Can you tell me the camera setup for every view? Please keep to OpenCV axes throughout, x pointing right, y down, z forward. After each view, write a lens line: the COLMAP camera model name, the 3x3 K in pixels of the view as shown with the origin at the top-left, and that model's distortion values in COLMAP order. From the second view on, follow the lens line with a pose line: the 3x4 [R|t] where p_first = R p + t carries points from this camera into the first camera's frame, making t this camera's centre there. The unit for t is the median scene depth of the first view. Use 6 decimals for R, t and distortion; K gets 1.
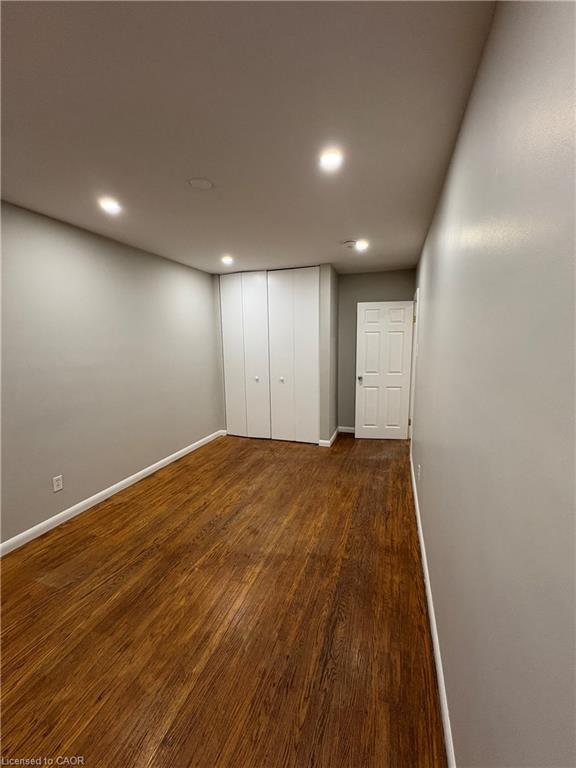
lens RADIAL K [[305.5, 0, 288.1], [0, 305.5, 381.2], [0, 0, 1]] dist [0.000391, -0.000141]
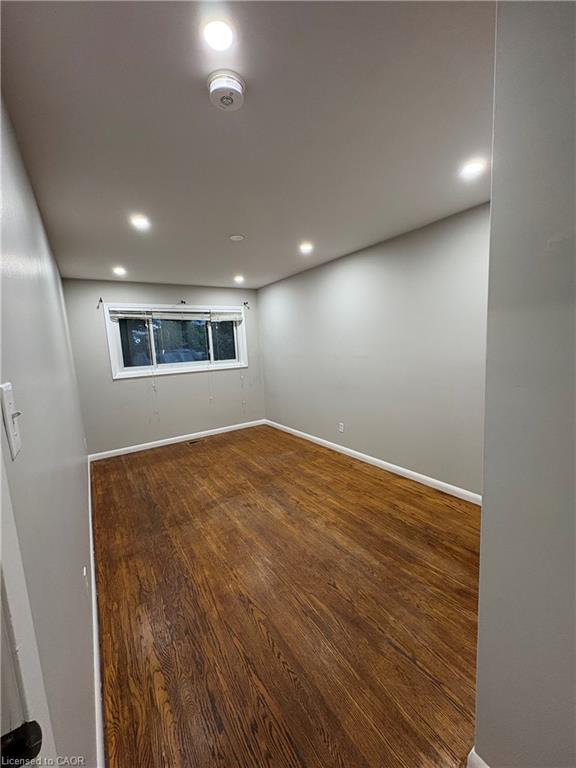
lens RADIAL K [[305.5, 0, 284.5], [0, 305.5, 386.3], [0, 0, 1]] dist [0.000391, -0.000141]
pose [[-0.612304, 0.152591, -0.775758, 0.579536], [-0.043889, 0.973125, 0.226055, -0.203085], [0.789403, 0.172462, -0.589151, 1.547415]]
